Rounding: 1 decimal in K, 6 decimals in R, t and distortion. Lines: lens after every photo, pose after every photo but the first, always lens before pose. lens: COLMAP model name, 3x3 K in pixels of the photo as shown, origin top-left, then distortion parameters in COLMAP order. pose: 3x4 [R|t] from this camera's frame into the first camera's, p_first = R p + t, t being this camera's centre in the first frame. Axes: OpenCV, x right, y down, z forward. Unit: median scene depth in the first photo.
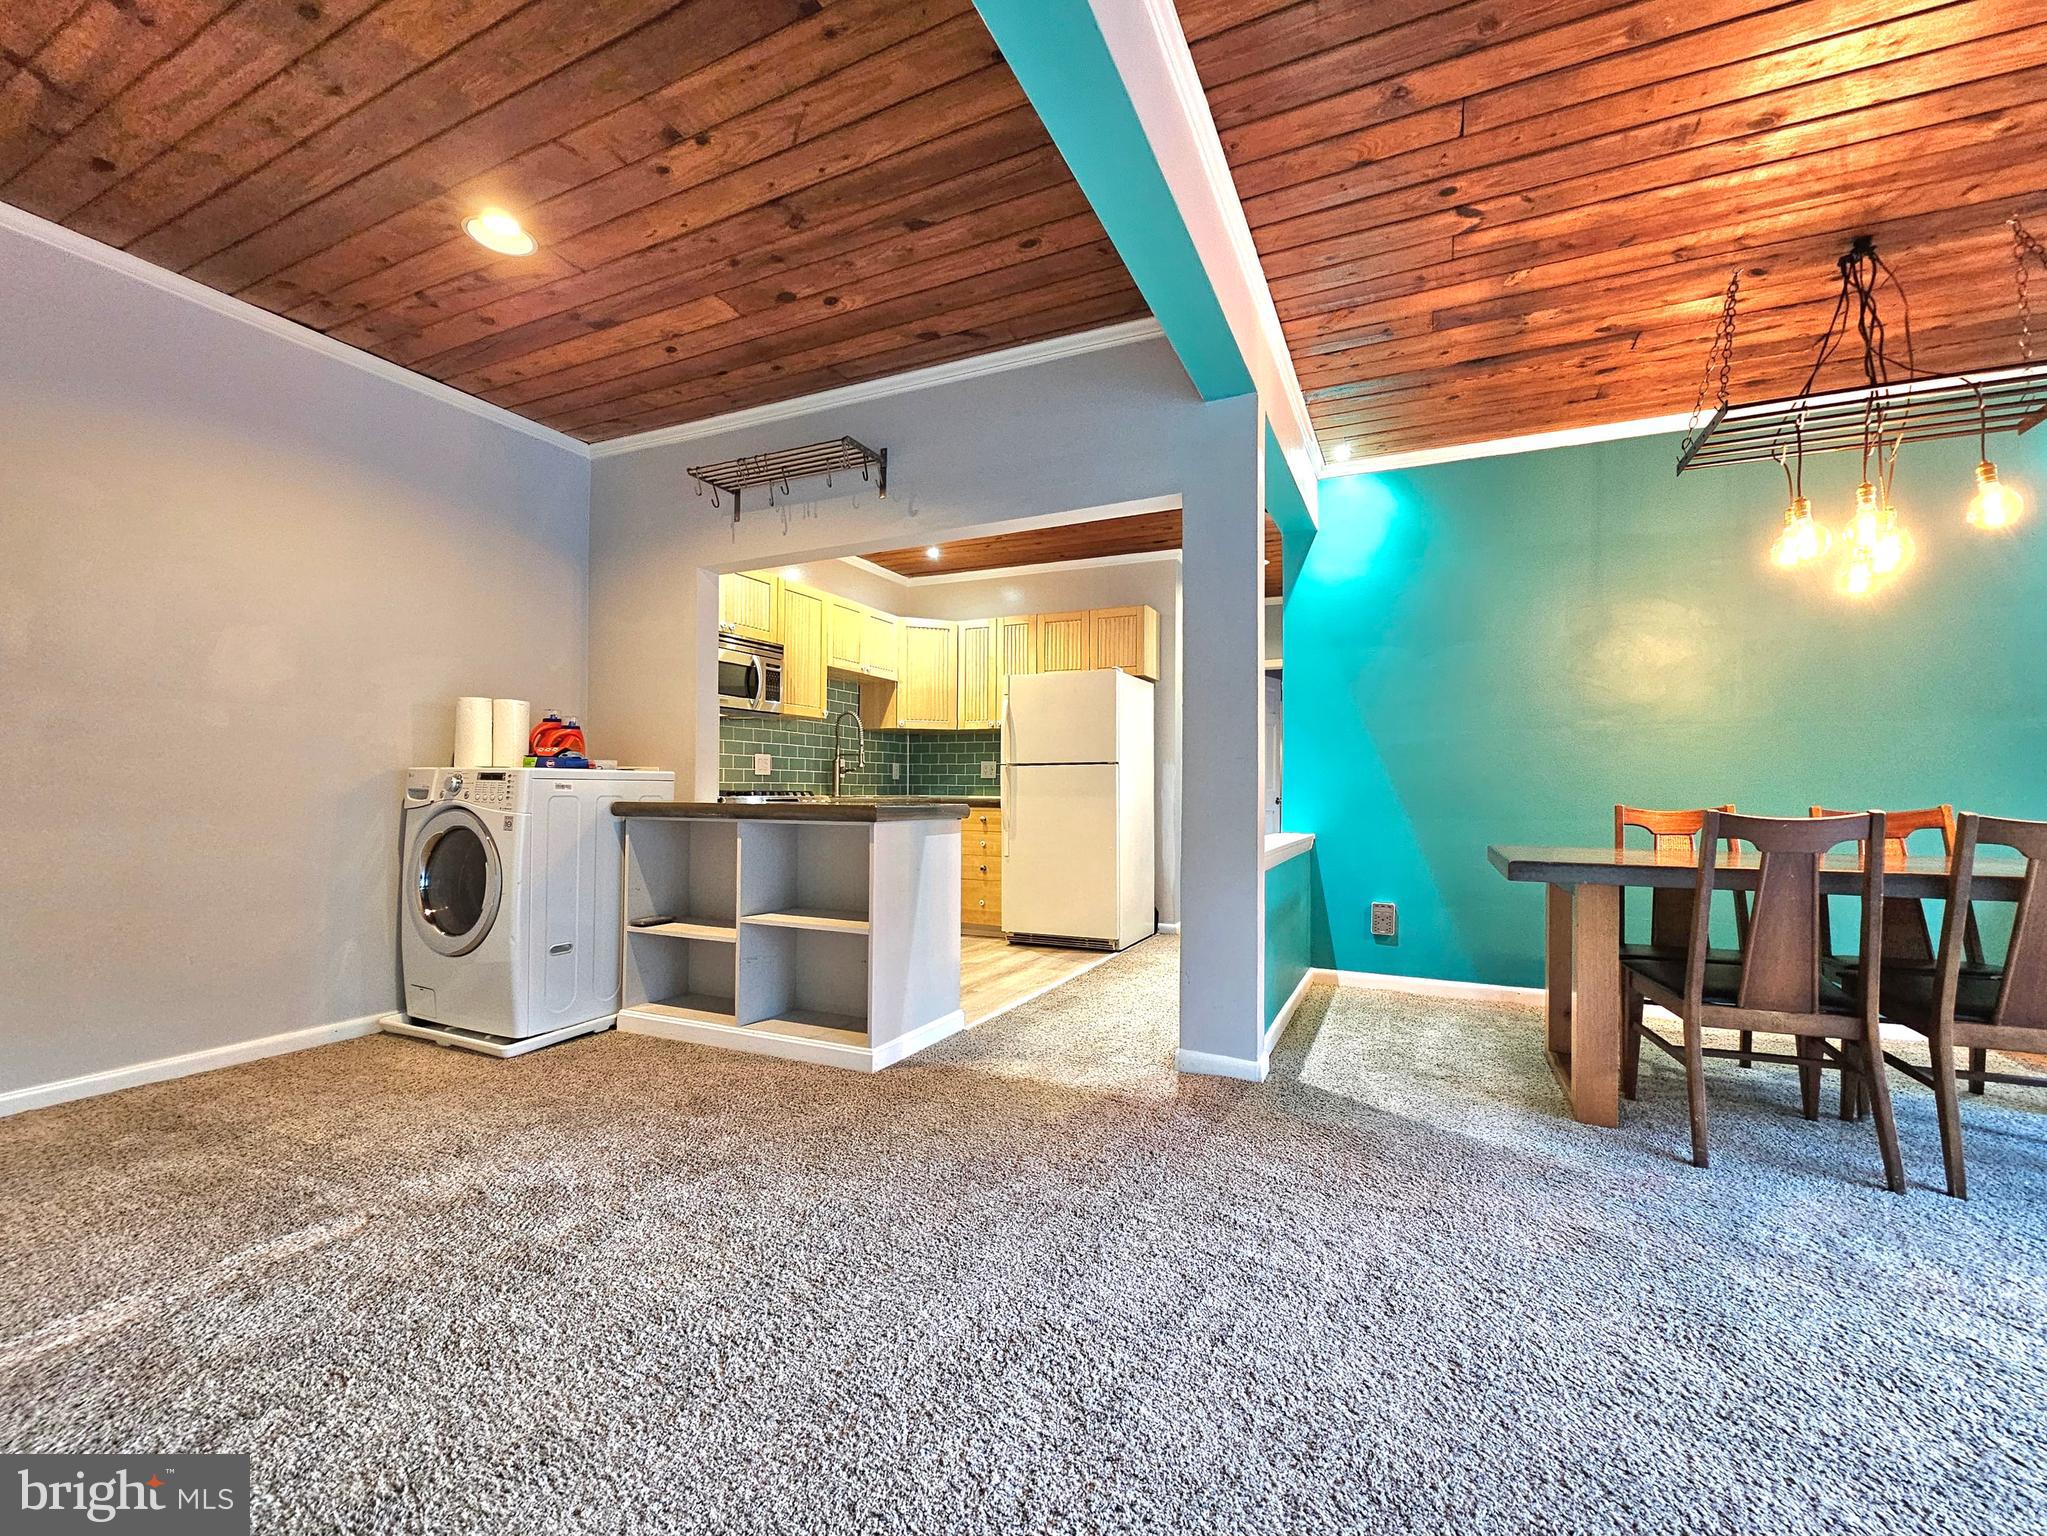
lens RADIAL K [[896.4, 0, 1031.7], [0, 896.4, 790.6], [0, 0, 1]] dist [-0.000564, 0.000498]
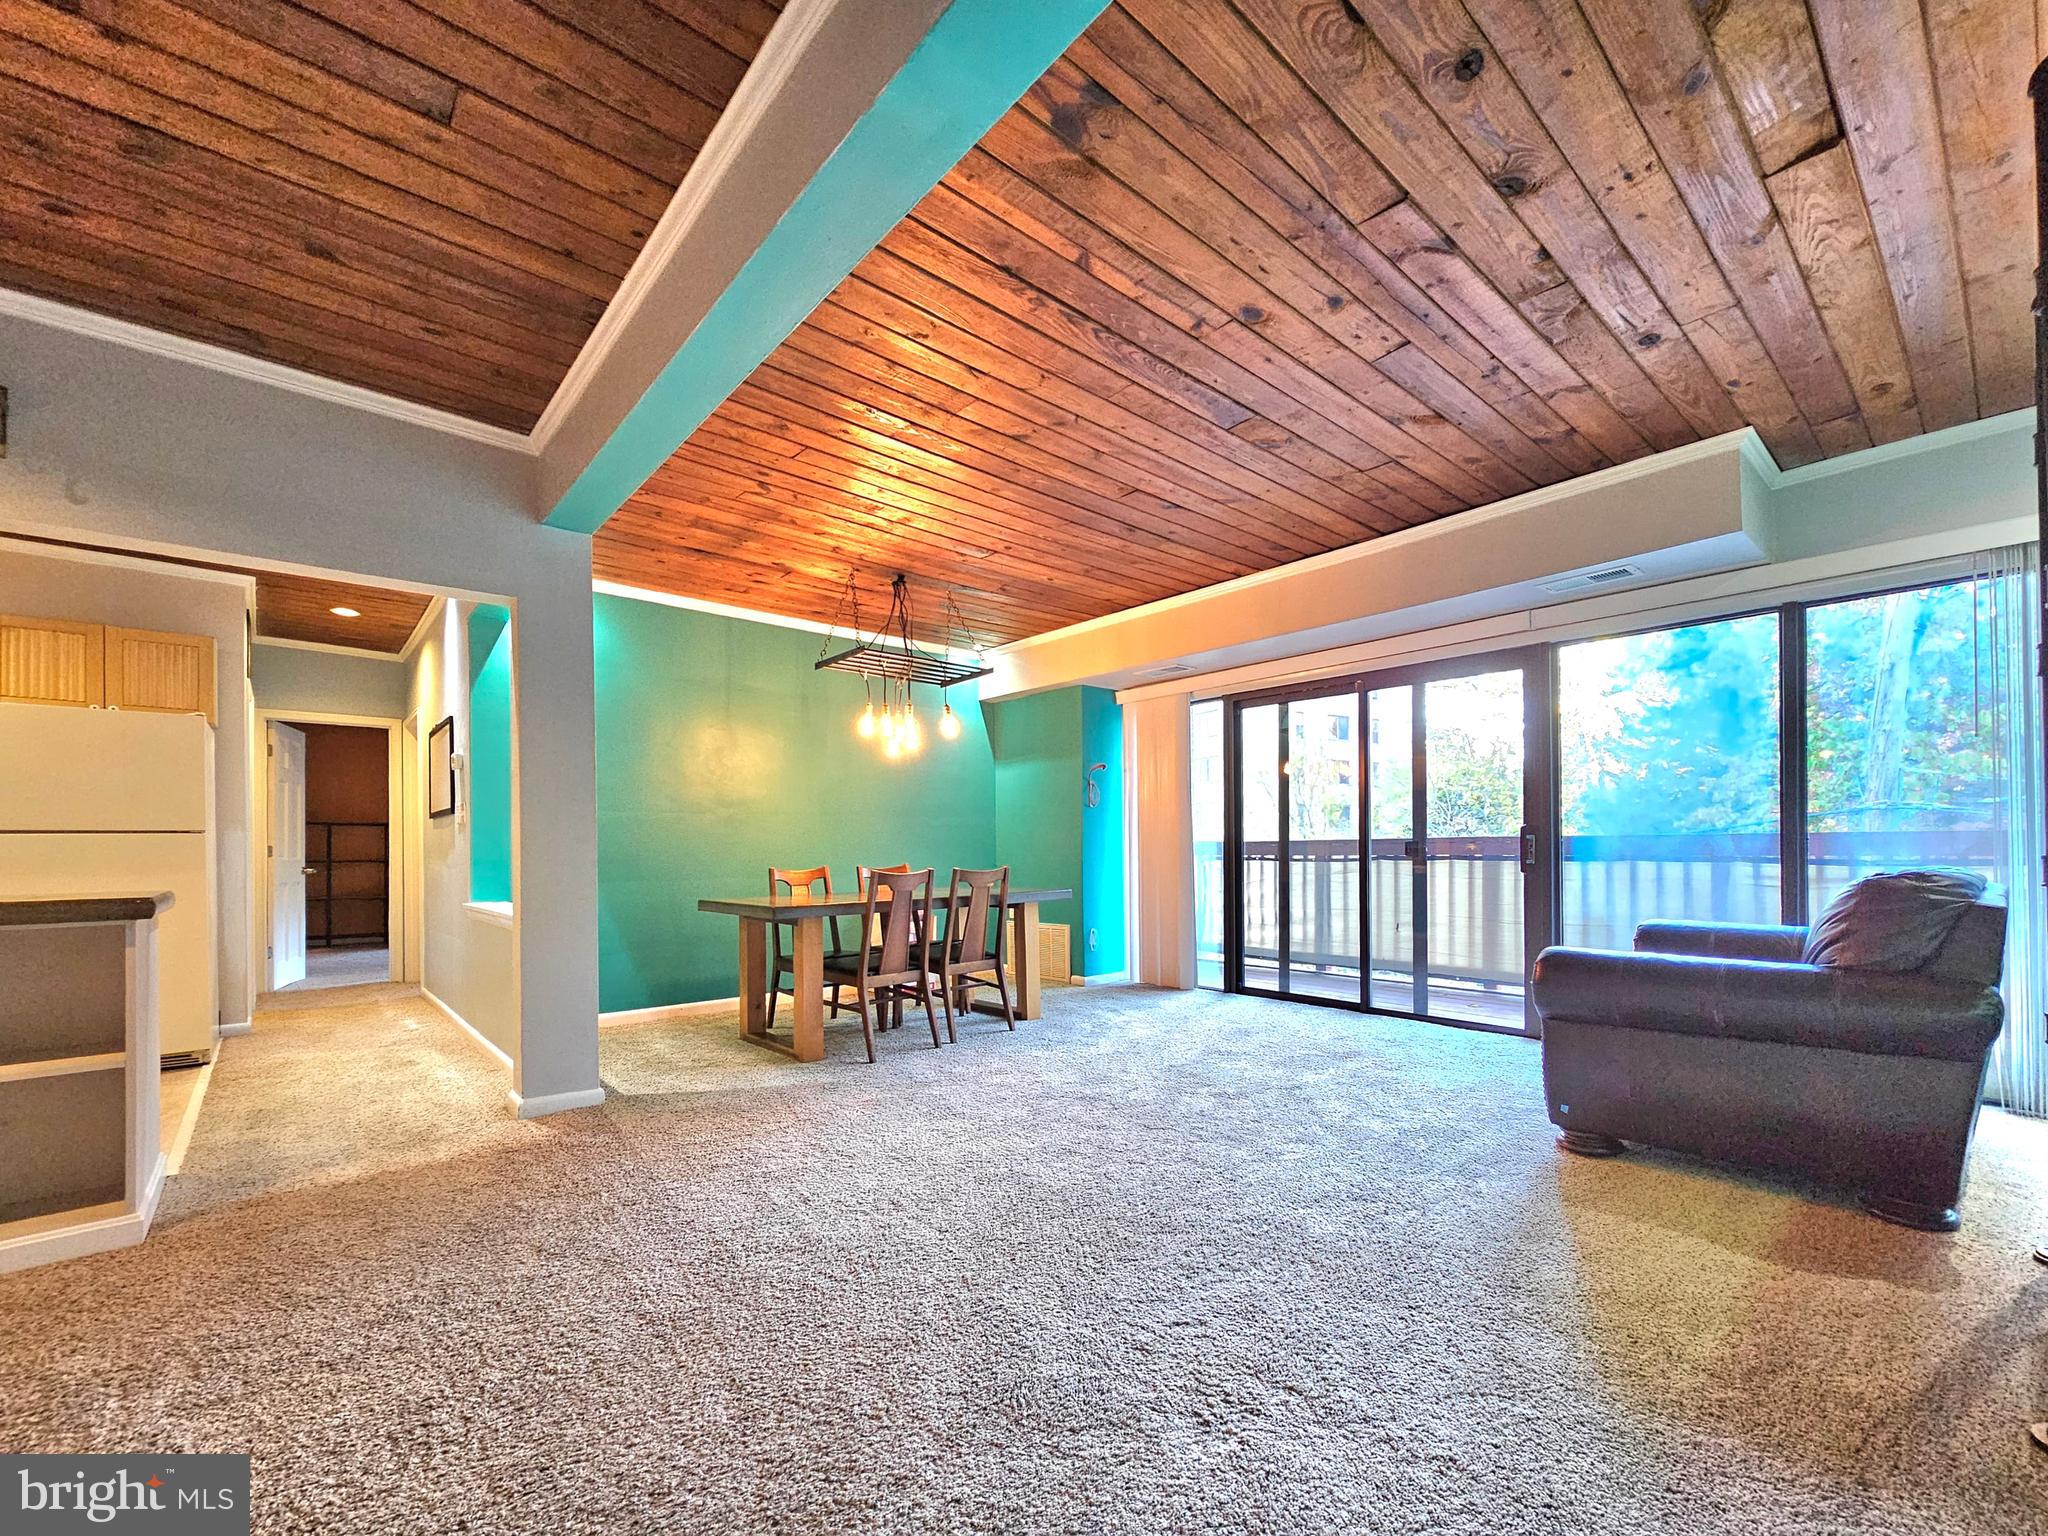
lens RADIAL K [[822.3, 0, 1093.1], [0, 822.3, 853.5], [0, 0, 1]] dist [-0.003882, -0.000384]
pose [[0.348082, -0.012260, 0.937384, -0.346219], [0.006120, 0.999923, 0.010805, -0.014718], [-0.937444, 0.001976, 0.348130, -0.010339]]
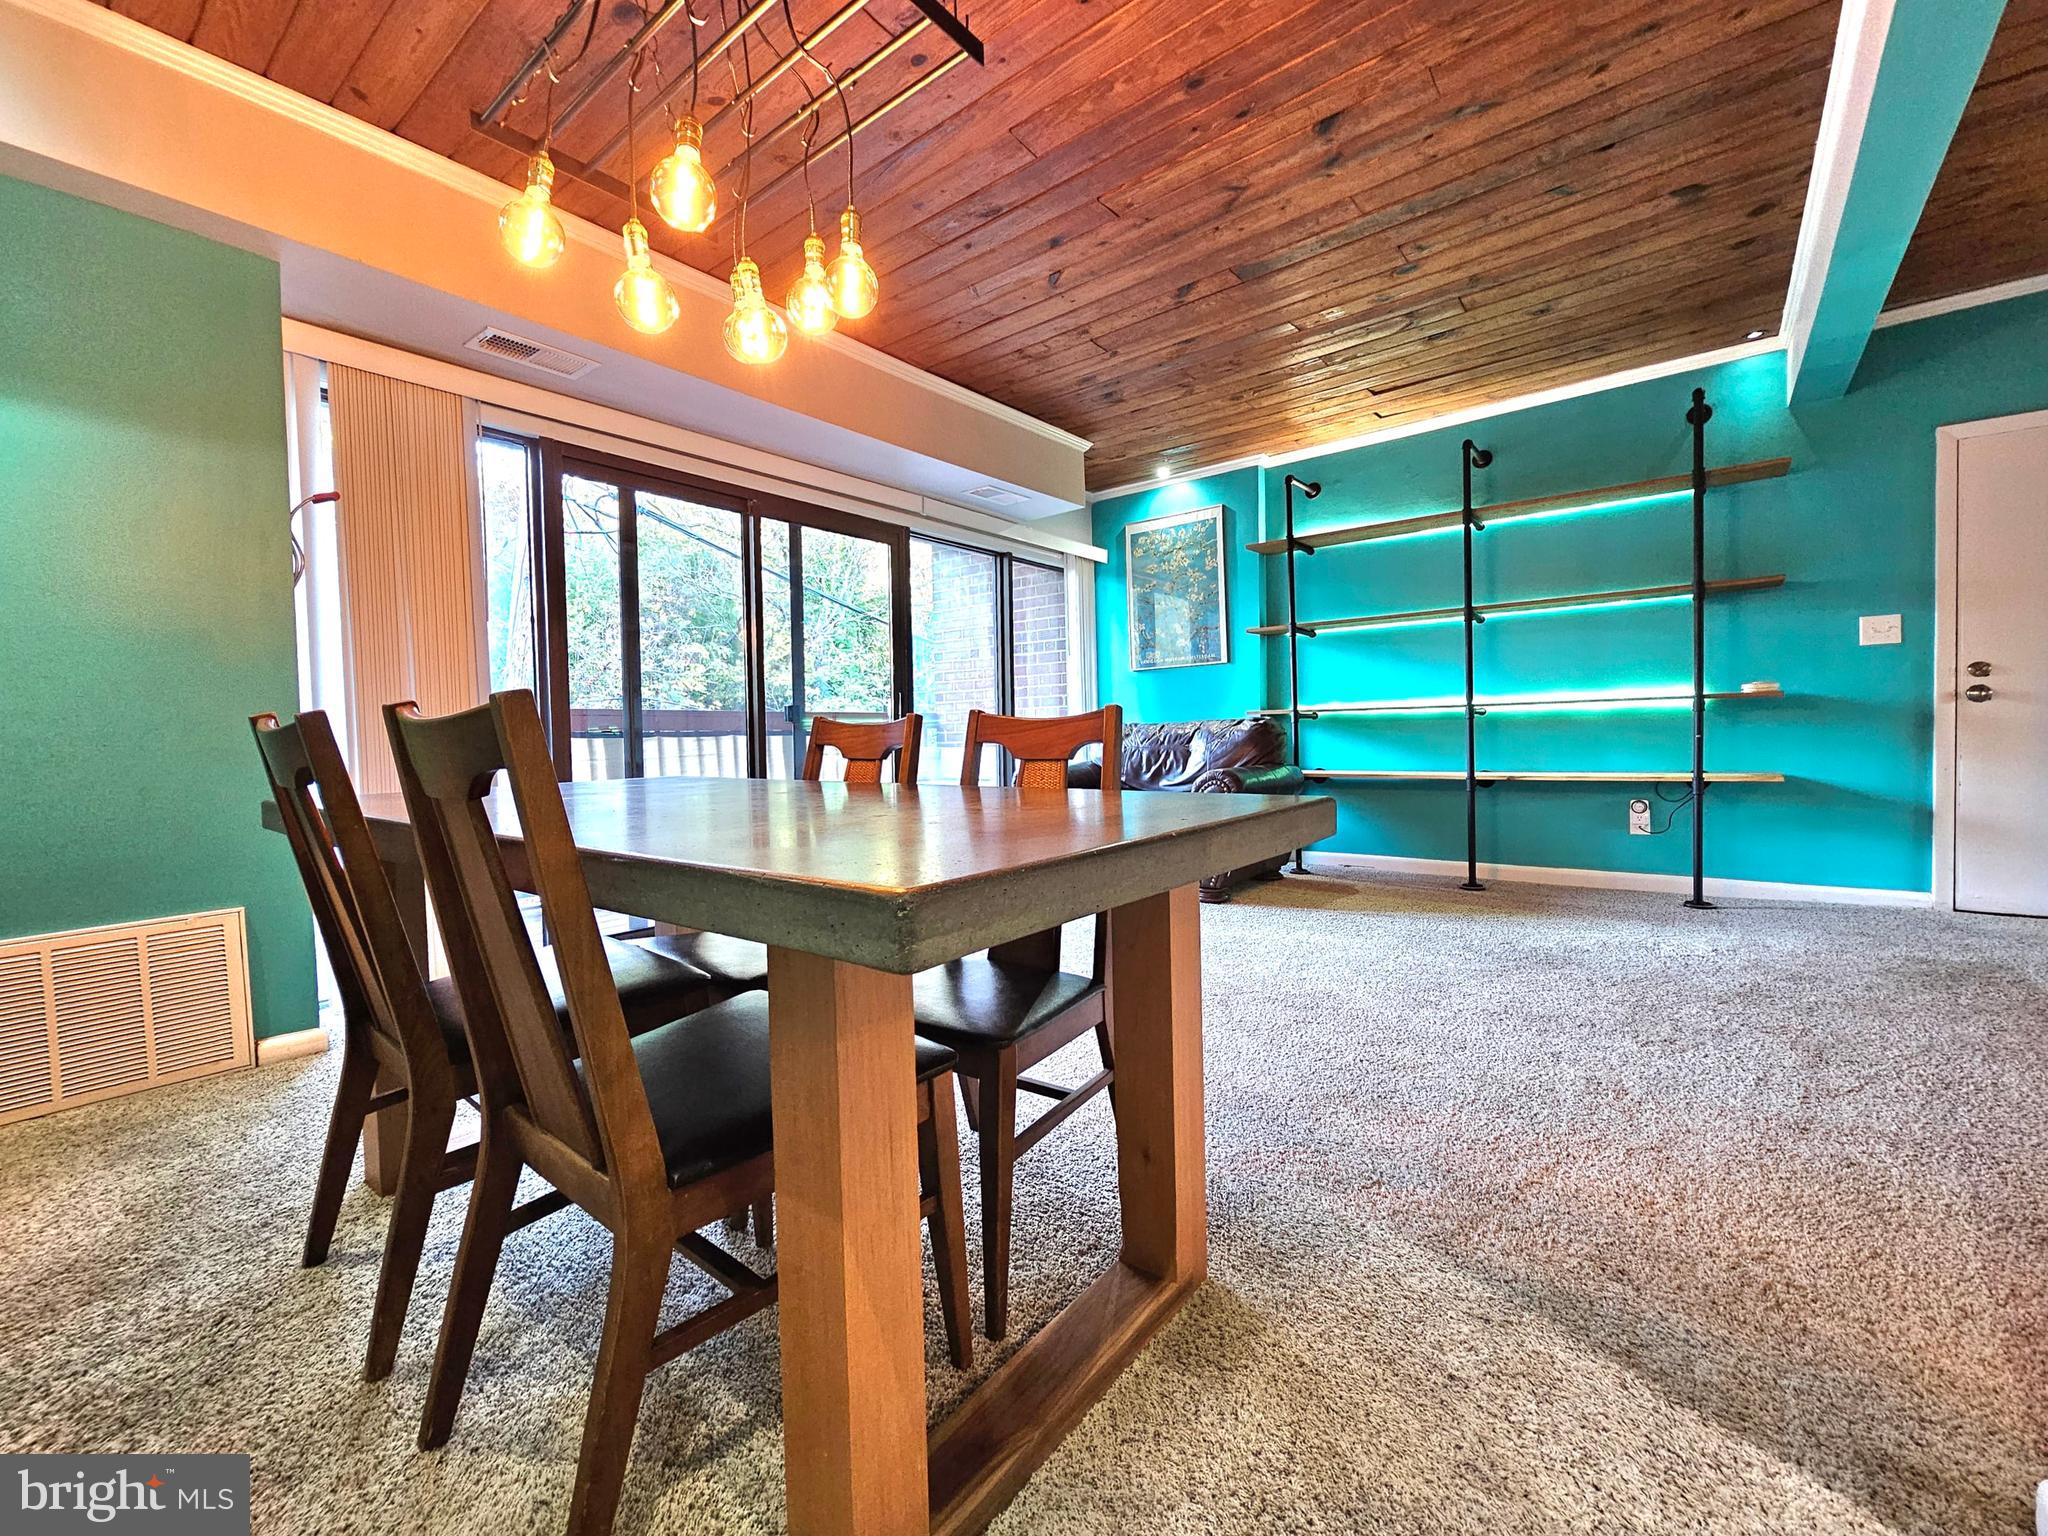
lens RADIAL K [[850.1, 0, 1009.6], [0, 850.1, 763.2], [0, 0, 1]] dist [0.001193, 0.000190]
pose [[-0.965724, 0.007675, 0.259458, 0.331923], [0.015976, 0.999425, 0.029902, 0.025479], [-0.259079, 0.033022, -0.965291, 0.861116]]
